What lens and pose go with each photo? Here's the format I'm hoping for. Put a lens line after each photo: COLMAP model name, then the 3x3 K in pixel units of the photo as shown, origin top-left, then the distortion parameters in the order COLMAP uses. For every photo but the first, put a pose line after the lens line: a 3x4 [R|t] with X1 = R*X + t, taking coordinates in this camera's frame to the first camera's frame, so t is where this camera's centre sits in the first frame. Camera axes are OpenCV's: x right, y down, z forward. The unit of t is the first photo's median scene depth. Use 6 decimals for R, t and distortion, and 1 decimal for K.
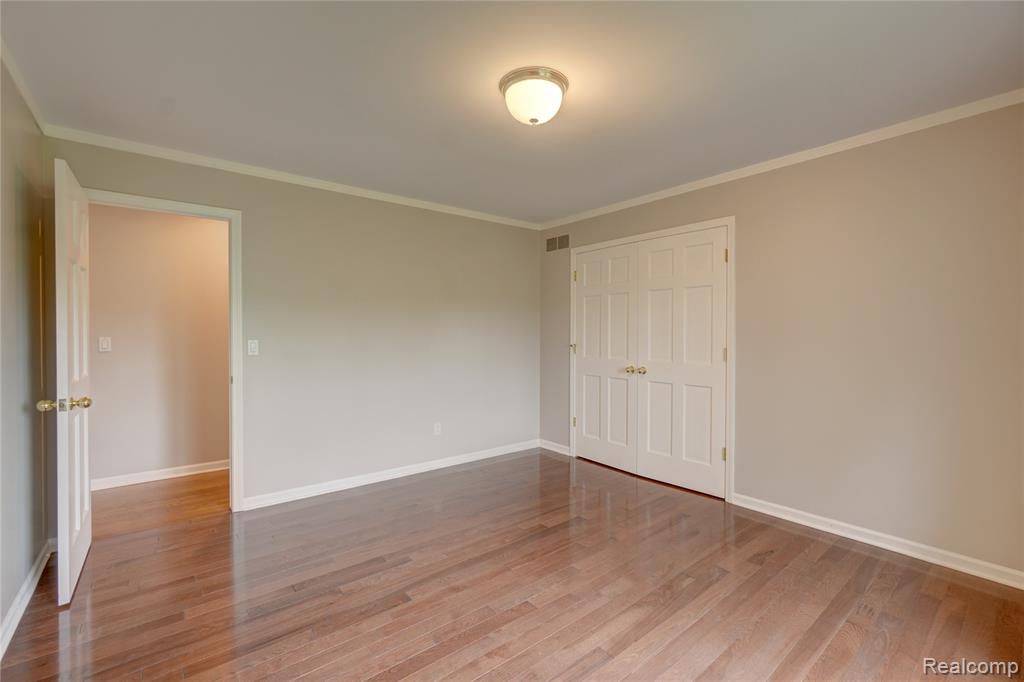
lens RADIAL K [[439.9, 0, 513.4], [0, 439.9, 334.9], [0, 0, 1]] dist [-0.010081, 0.000149]
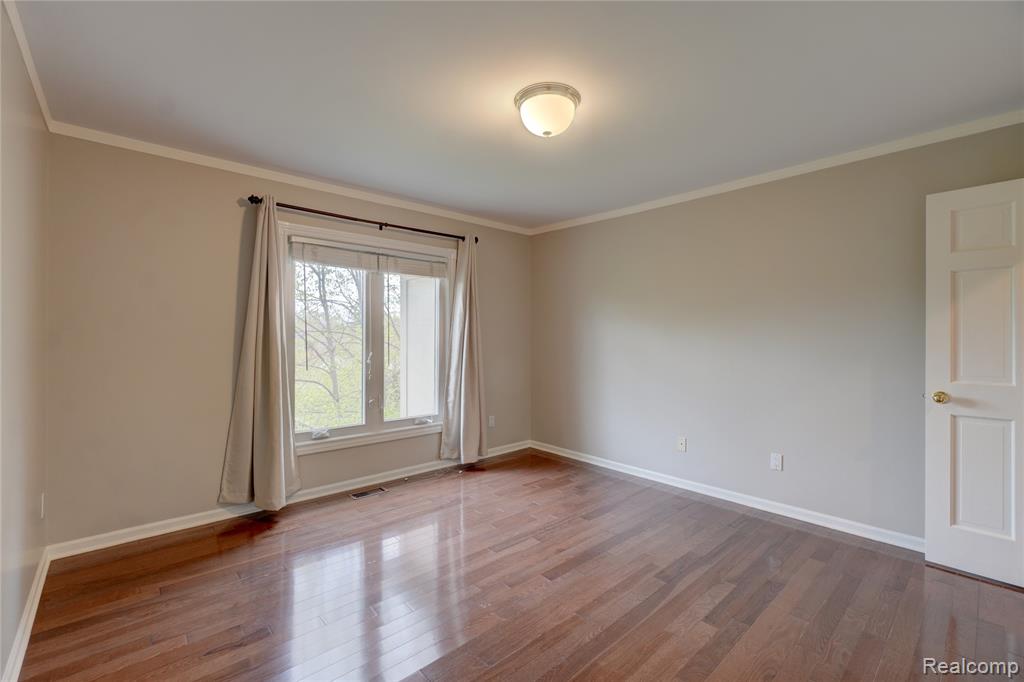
lens RADIAL K [[439.9, 0, 519.0], [0, 439.9, 342.5], [0, 0, 1]] dist [-0.010081, 0.000149]
pose [[-0.997212, -0.002630, -0.074578, 0.193244], [-0.004533, 0.999668, 0.025359, -0.013671], [0.074486, 0.025626, -0.996893, 2.093505]]
